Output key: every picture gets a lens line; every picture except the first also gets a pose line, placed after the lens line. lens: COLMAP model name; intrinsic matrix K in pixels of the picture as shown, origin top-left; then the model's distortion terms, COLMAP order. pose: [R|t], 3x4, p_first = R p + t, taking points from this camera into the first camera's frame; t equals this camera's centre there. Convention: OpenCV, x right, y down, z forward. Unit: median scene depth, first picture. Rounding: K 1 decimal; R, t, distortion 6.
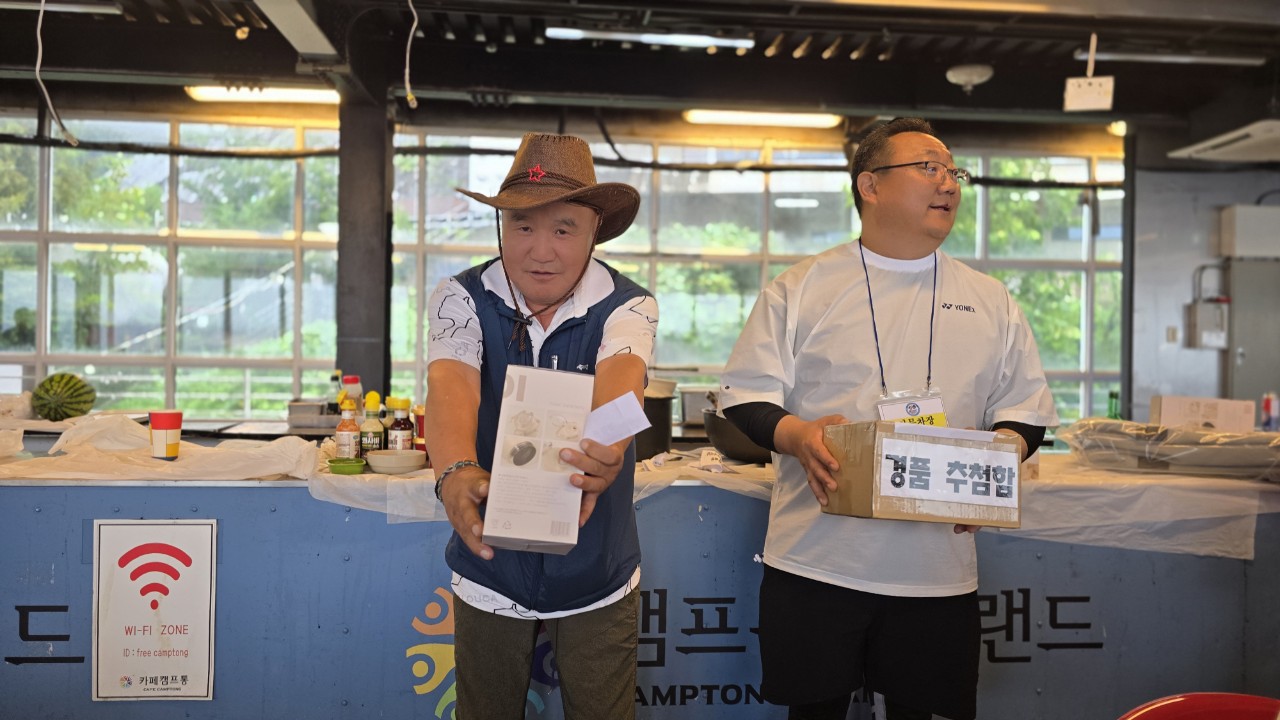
lens RADIAL K [[873.8, 0, 643.4], [0, 873.8, 364.9], [0, 0, 1]] dist [0.064048, -0.069929]
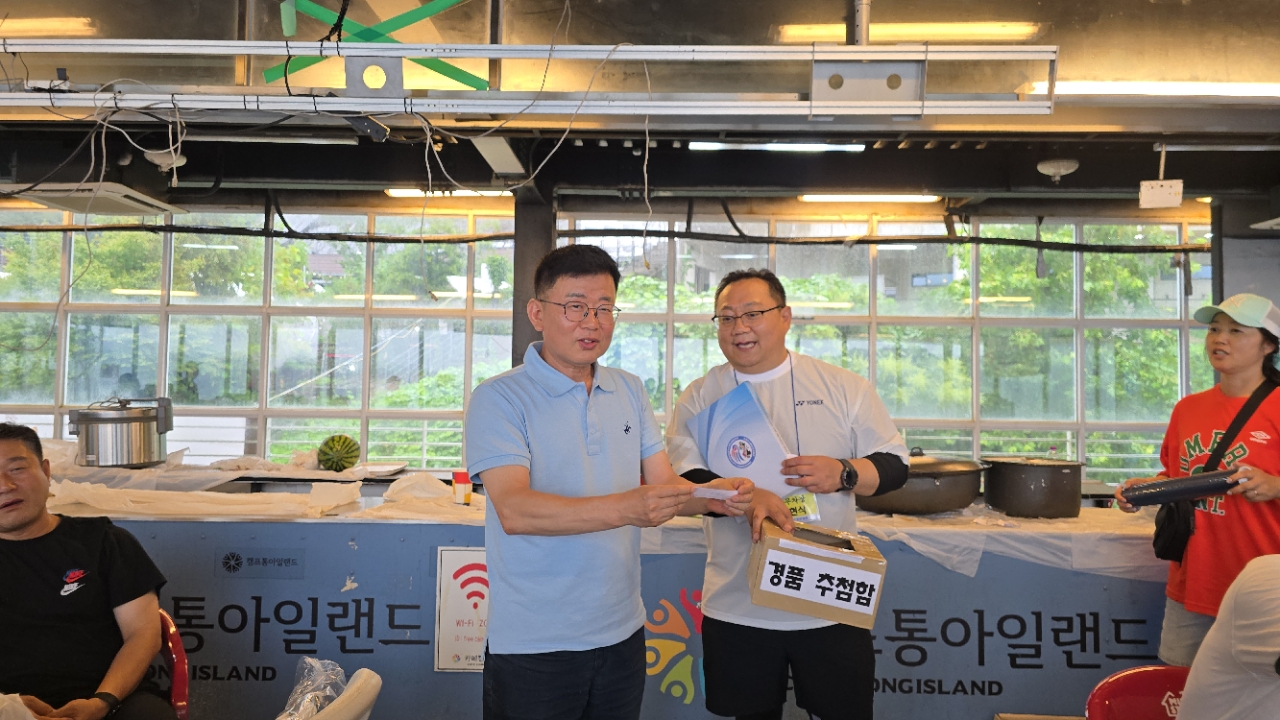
lens RADIAL K [[864.2, 0, 649.3], [0, 864.2, 356.5], [0, 0, 1]] dist [0.064658, -0.080796]
pose [[0.994622, -0.005656, -0.103419, -0.037985], [0.000459, 0.998739, -0.050202, -0.025834], [0.103573, 0.049884, 0.993370, -0.154358]]
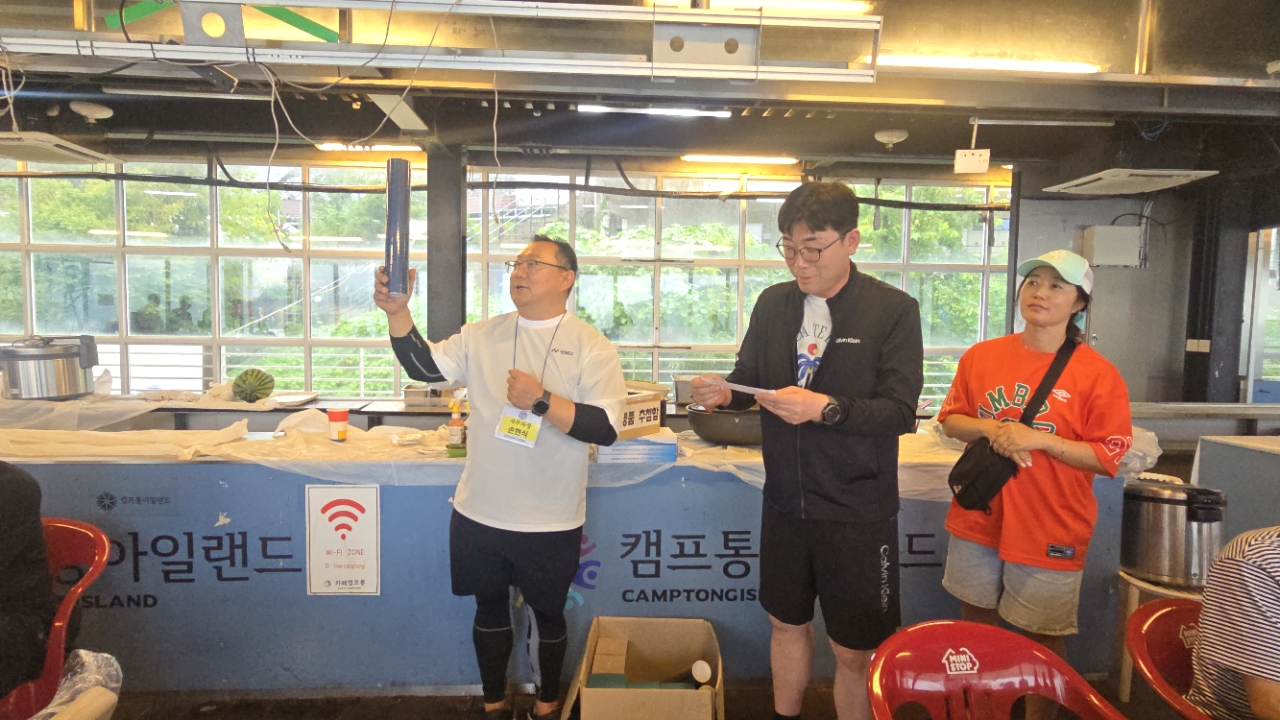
lens RADIAL K [[691.6, 0, 634.1], [0, 691.6, 362.8], [0, 0, 1]] dist [-0.000223, 0.000238]
pose [[0.999685, 0.001423, -0.025060, 0.003214], [0.000059, 0.998254, 0.059067, -0.042344], [0.025100, -0.059050, 0.997939, -0.079095]]
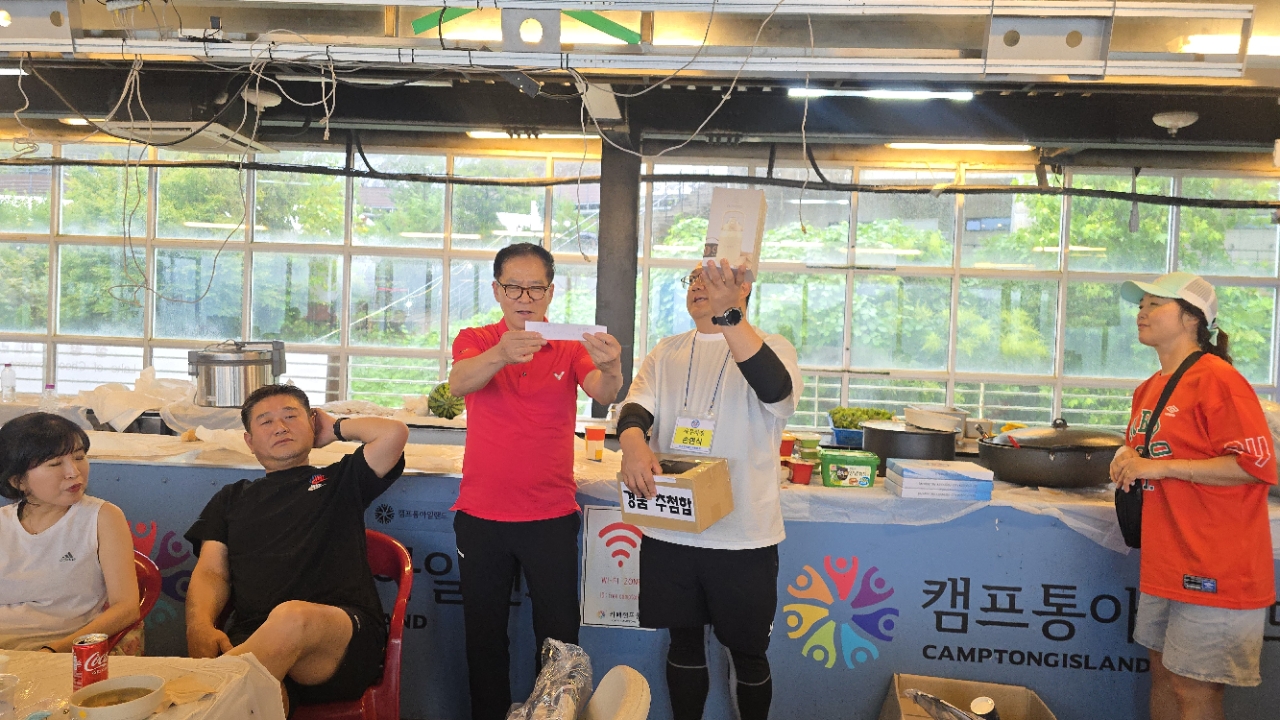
lens RADIAL K [[860.8, 0, 647.6], [0, 860.8, 350.7], [0, 0, 1]] dist [0.066317, -0.076616]
pose [[0.989319, 0.025913, -0.143444, -0.106590], [-0.023843, 0.999586, 0.016130, -0.041205], [0.143803, -0.012537, 0.989527, -0.155618]]
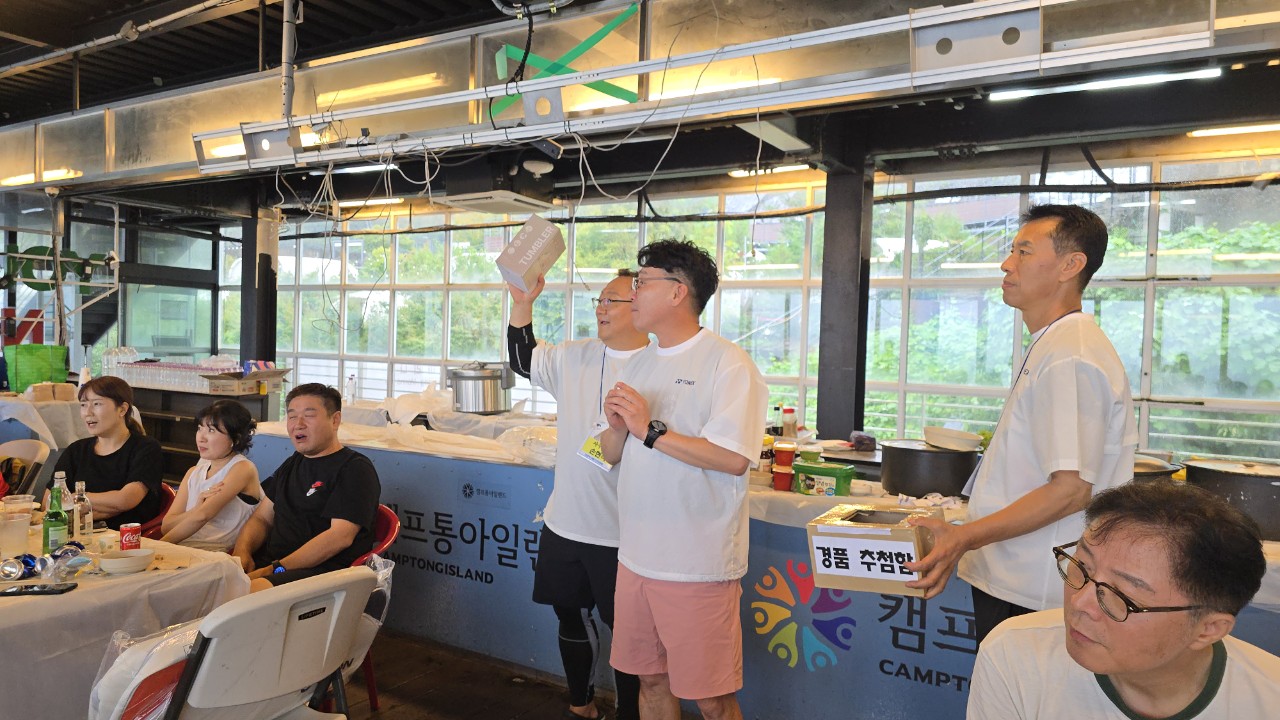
lens RADIAL K [[861.3, 0, 637.4], [0, 861.3, 356.9], [0, 0, 1]] dist [0.065157, -0.076426]
pose [[0.802300, 0.018217, -0.596643, 0.170016], [-0.021359, 0.999770, 0.001804, -0.039074], [0.596539, 0.011297, 0.802505, -0.125267]]
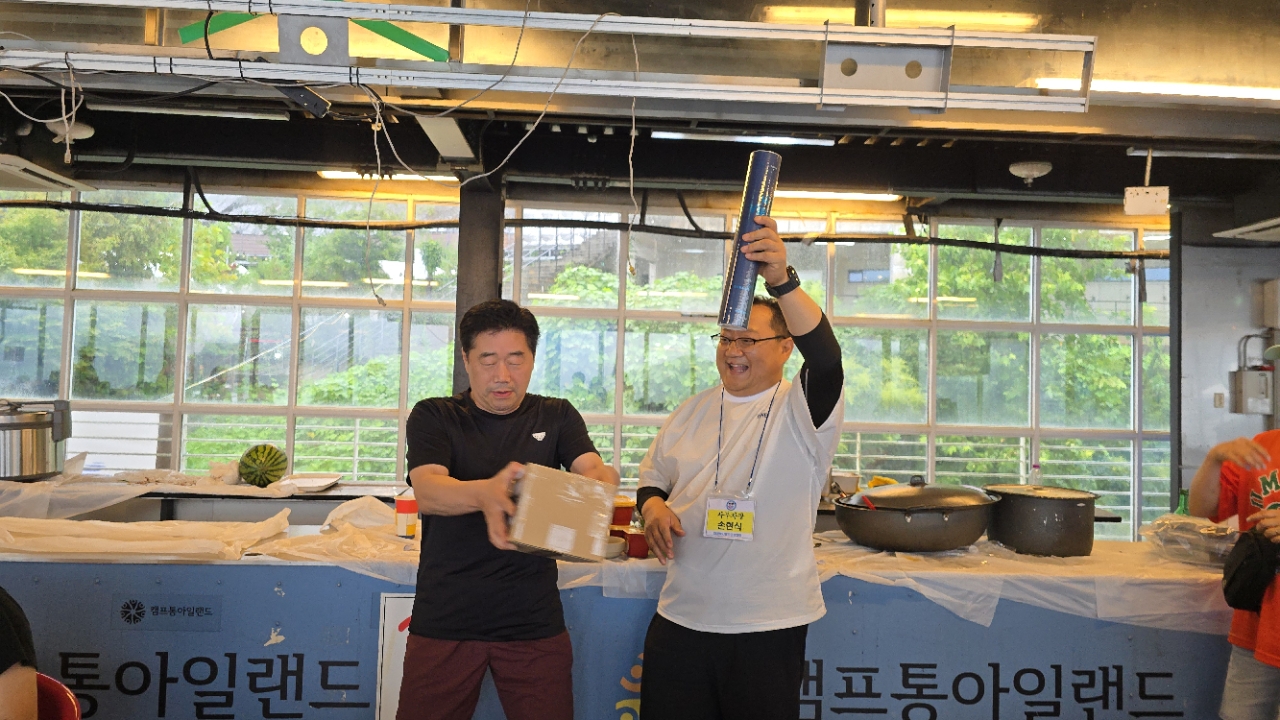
lens RADIAL K [[863.2, 0, 638.2], [0, 863.2, 351.0], [0, 0, 1]] dist [0.063473, -0.074585]
pose [[0.999162, 0.011958, -0.039143, -0.070240], [-0.013663, 0.998956, -0.043587, -0.044355], [0.038581, 0.044086, 0.998282, -0.091492]]
